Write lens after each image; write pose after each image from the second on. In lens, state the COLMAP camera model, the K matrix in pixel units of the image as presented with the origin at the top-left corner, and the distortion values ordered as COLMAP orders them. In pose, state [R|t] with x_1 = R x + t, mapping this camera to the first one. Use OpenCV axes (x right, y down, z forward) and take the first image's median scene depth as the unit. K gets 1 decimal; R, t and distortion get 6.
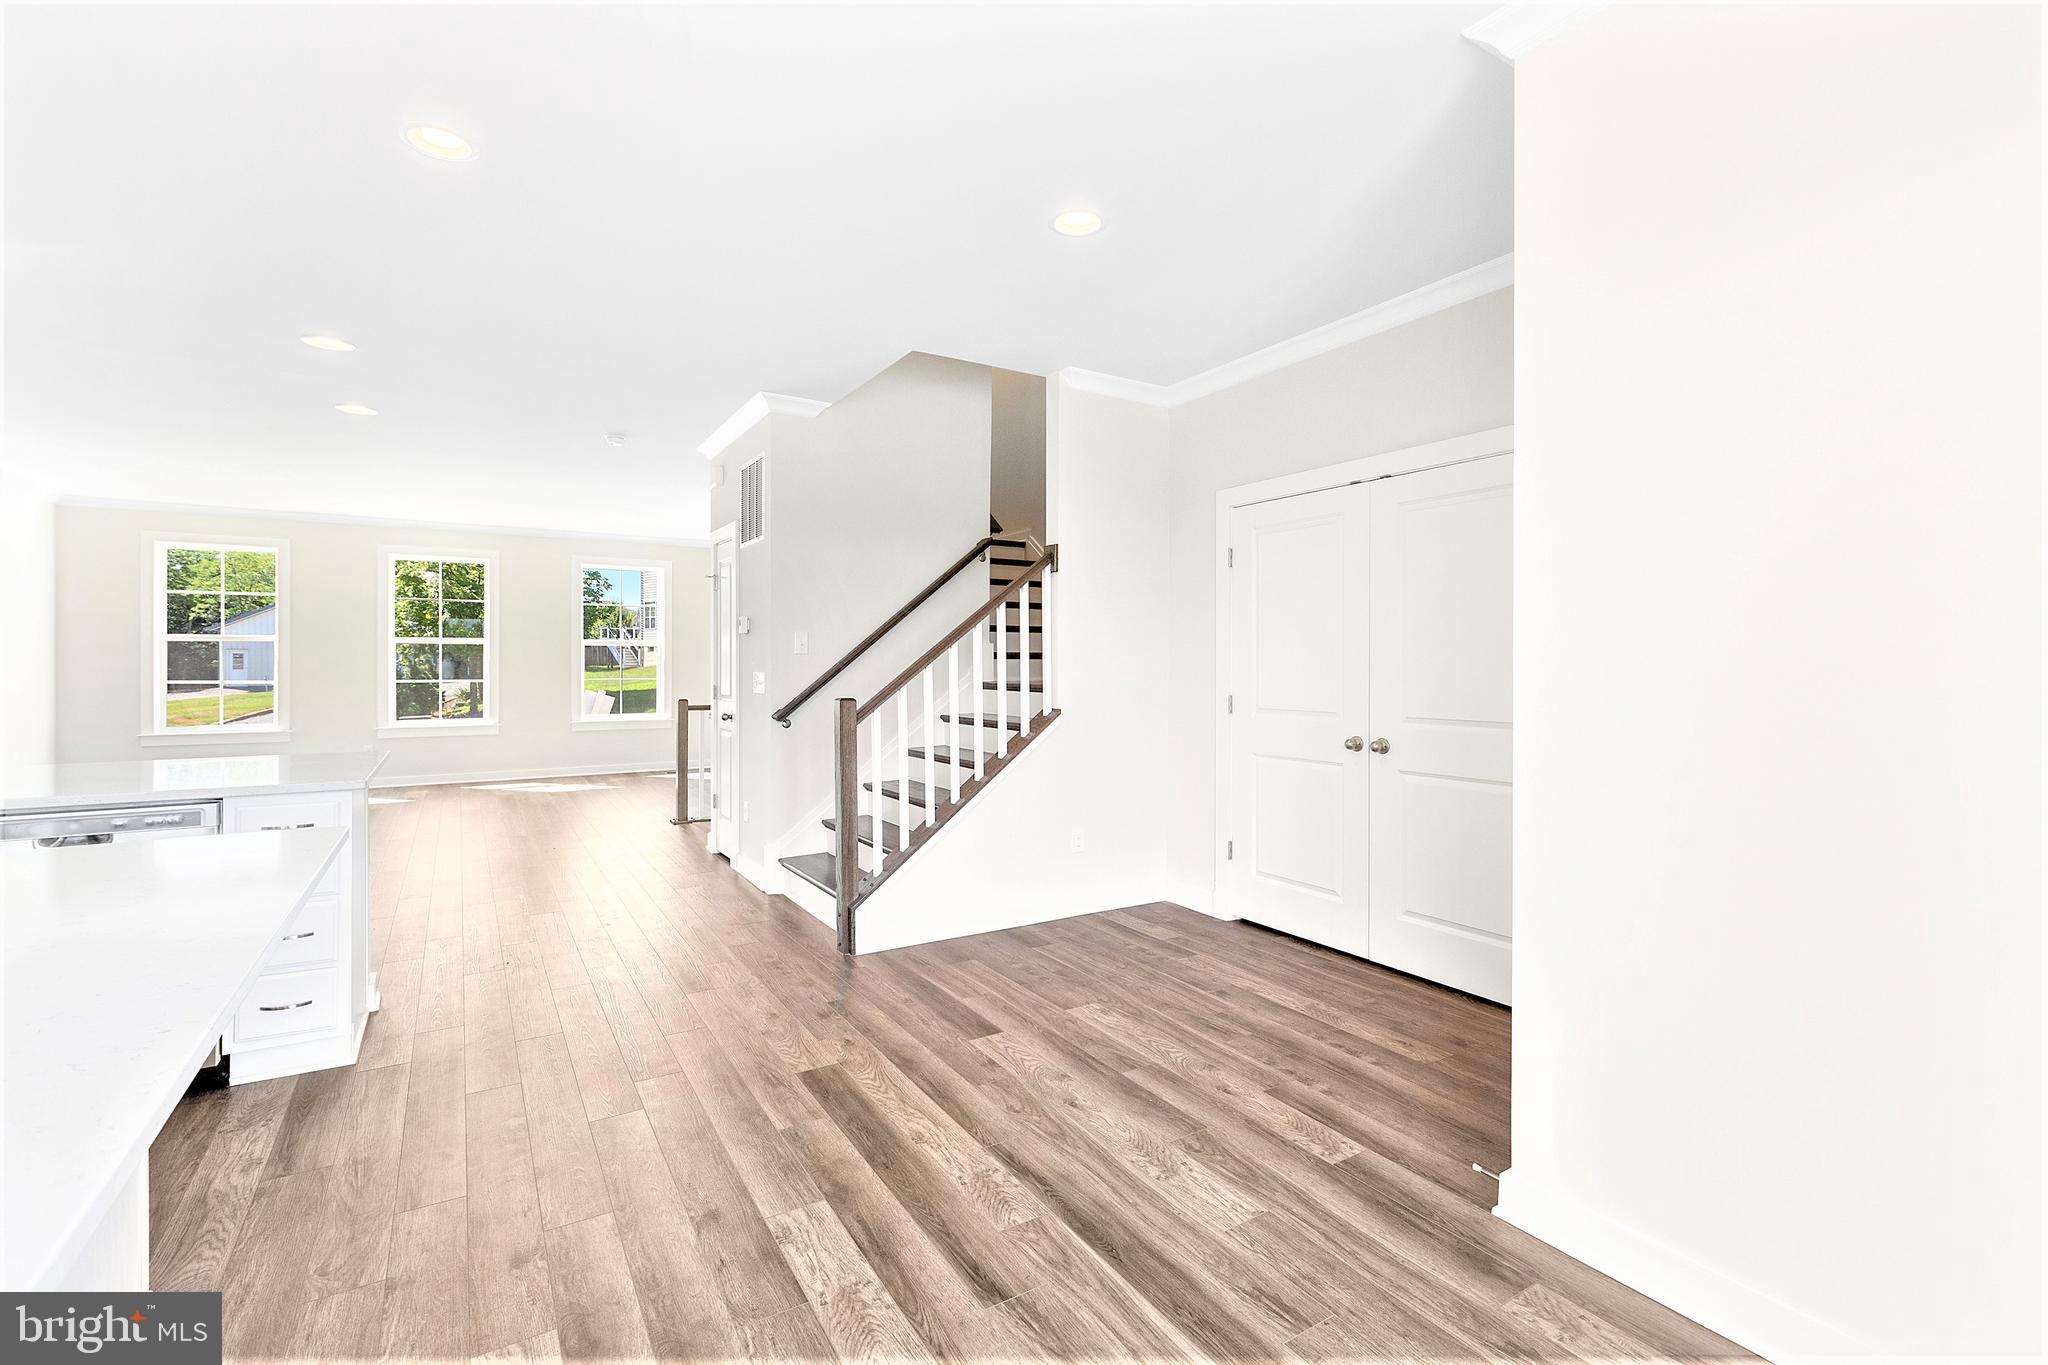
lens RADIAL K [[912.2, 0, 1037.0], [0, 912.2, 667.2], [0, 0, 1]] dist [0.000645, -0.000005]
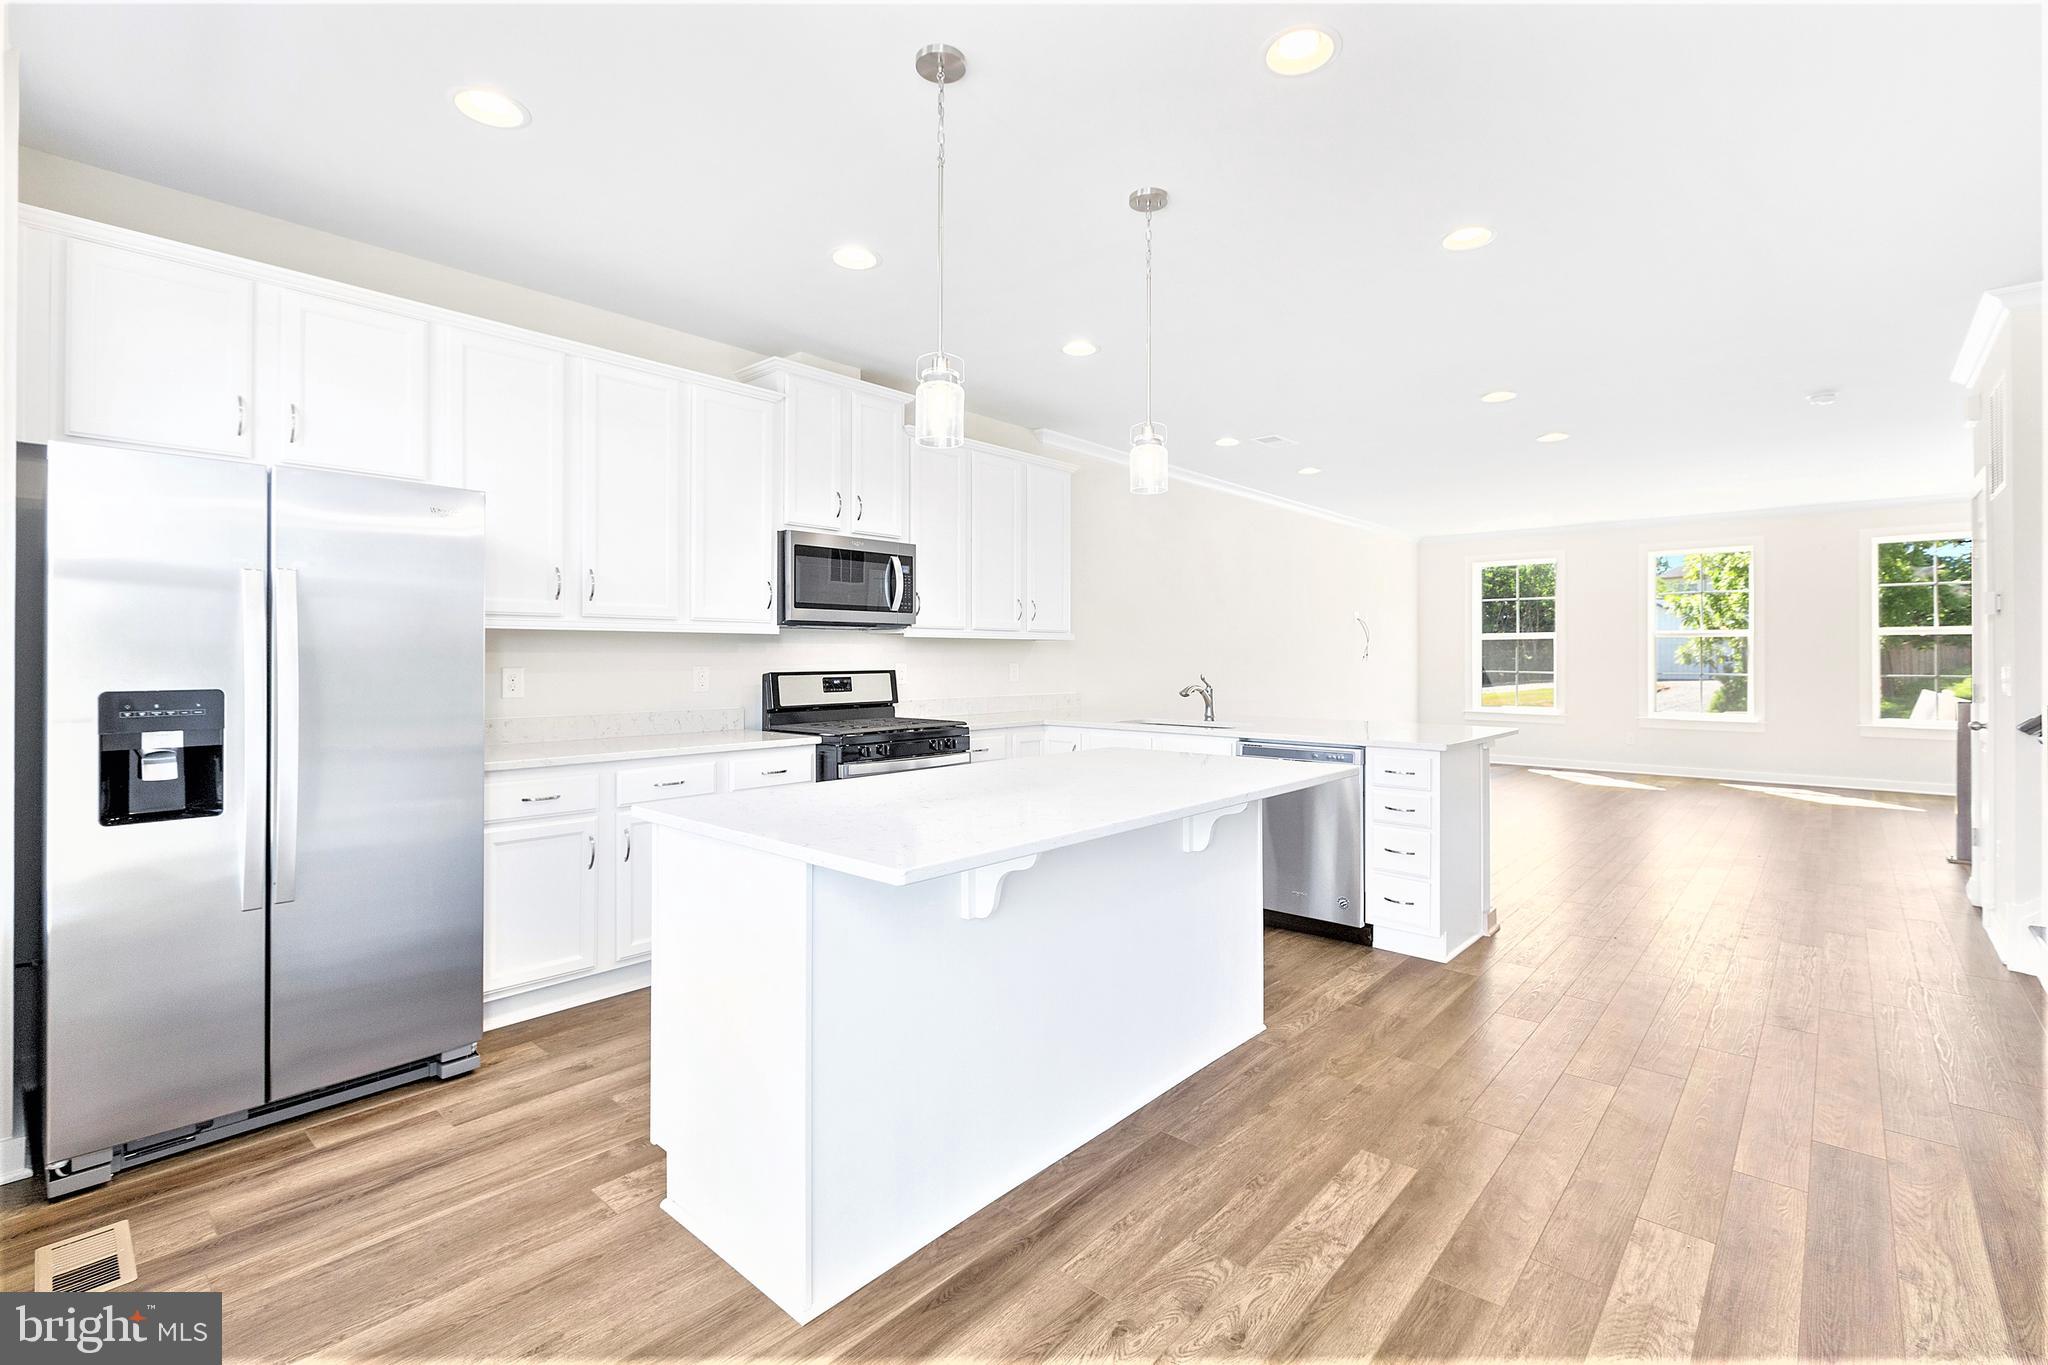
lens RADIAL K [[914.7, 0, 1025.5], [0, 914.7, 650.2], [0, 0, 1]] dist [0.000119, -0.001162]
pose [[0.273209, -0.008408, -0.961918, 0.320063], [-0.003586, 0.999946, -0.009759, 0.004198], [0.961948, 0.006116, 0.273164, 0.062860]]
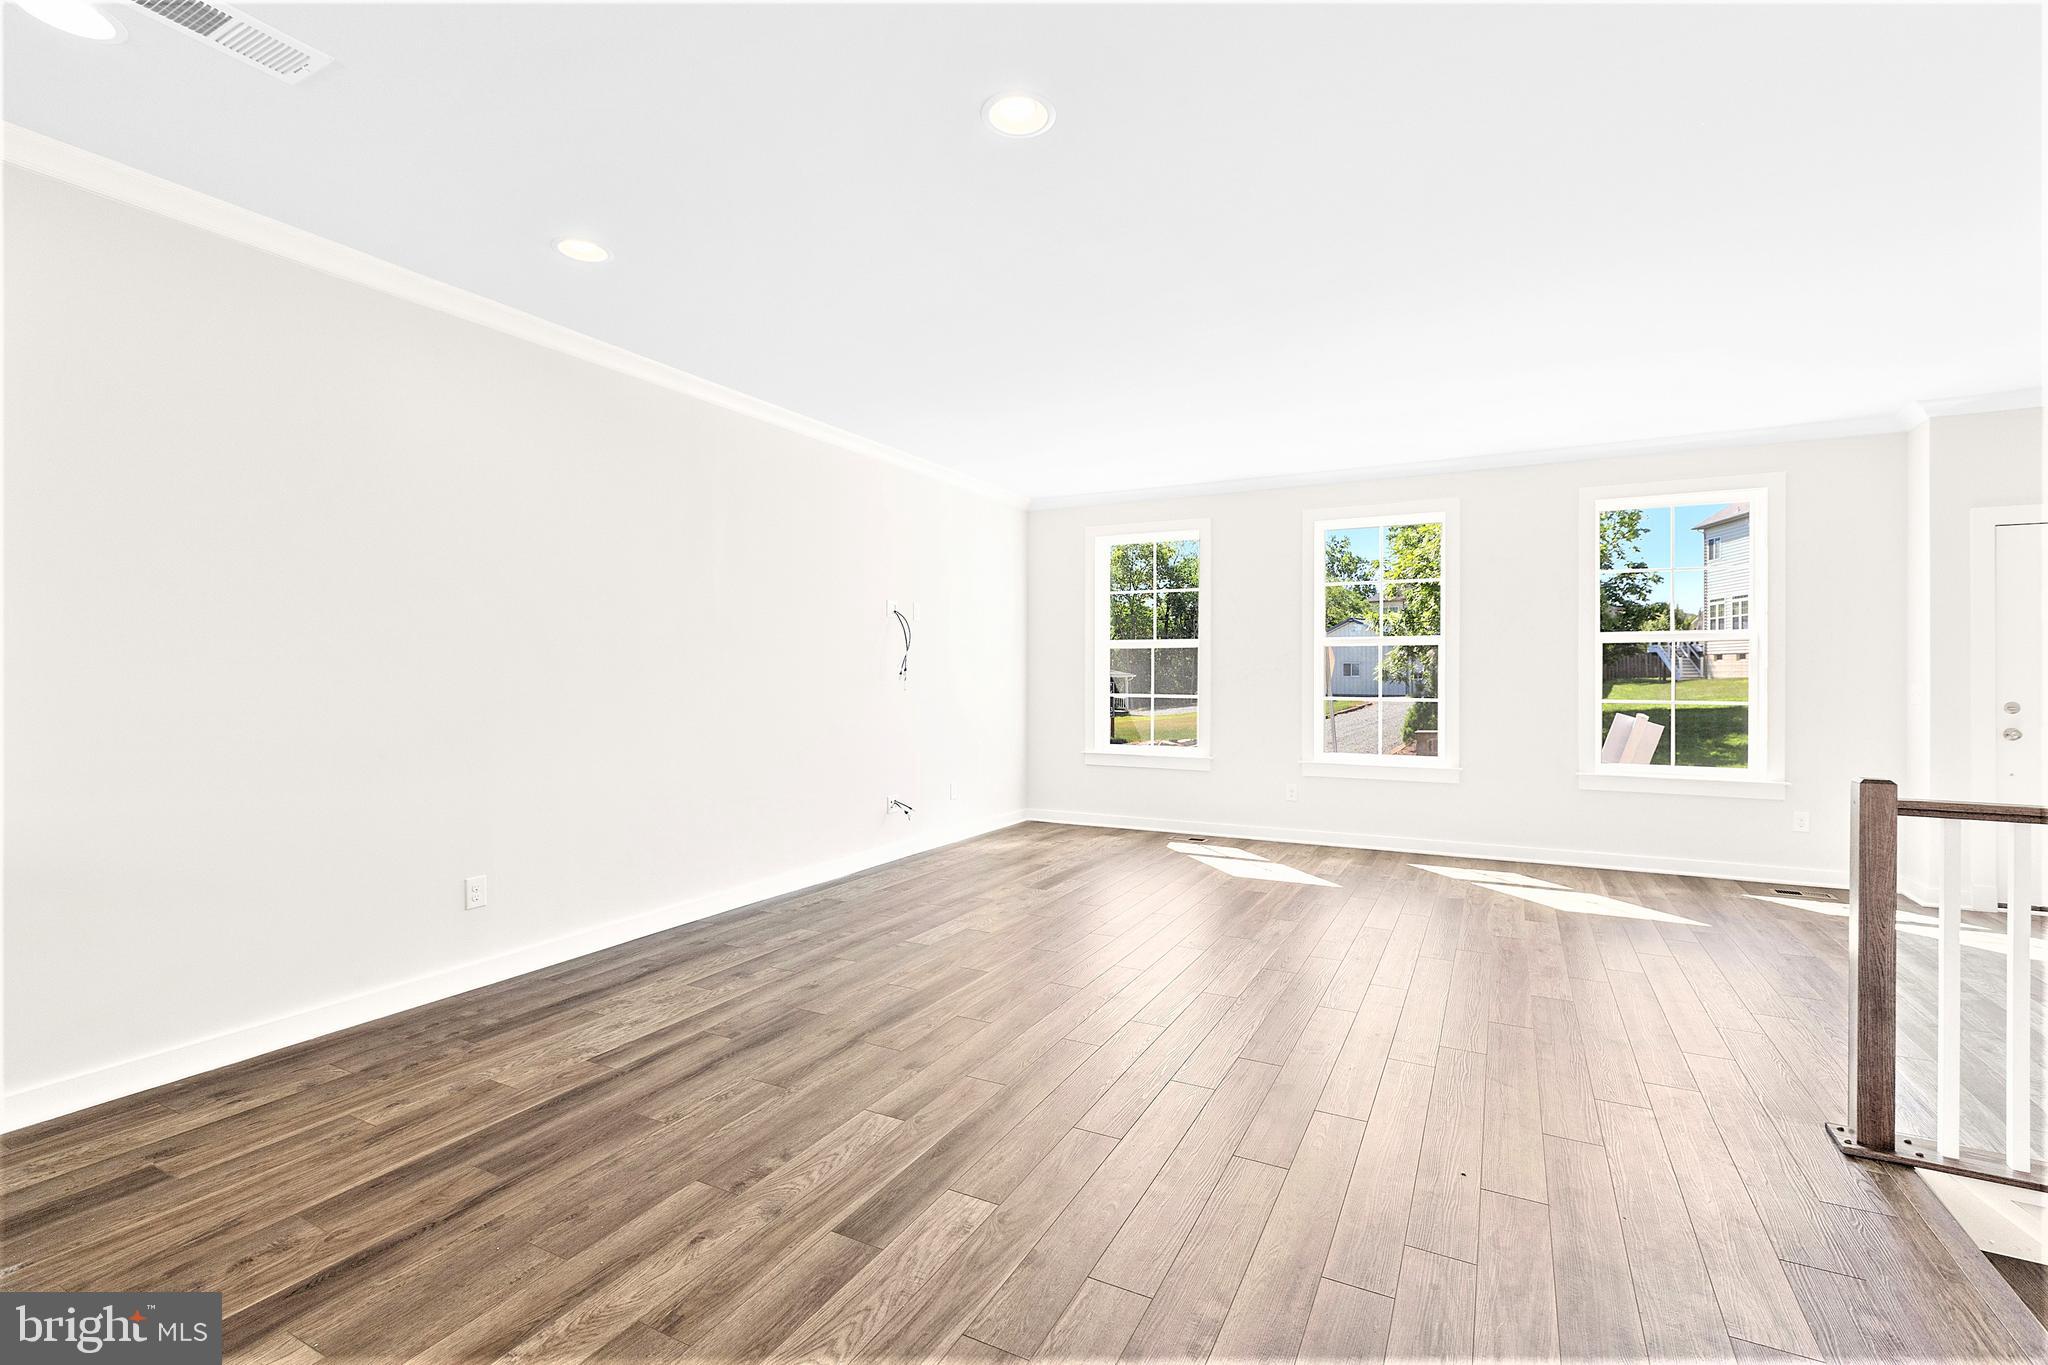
lens RADIAL K [[906.8, 0, 1029.3], [0, 906.8, 670.8], [0, 0, 1]] dist [0.000012, -0.000505]
pose [[0.499734, -0.002862, -0.866174, -0.598740], [-0.004108, 0.999975, -0.005674, -0.002675], [0.866169, 0.006394, 0.499710, 1.328265]]
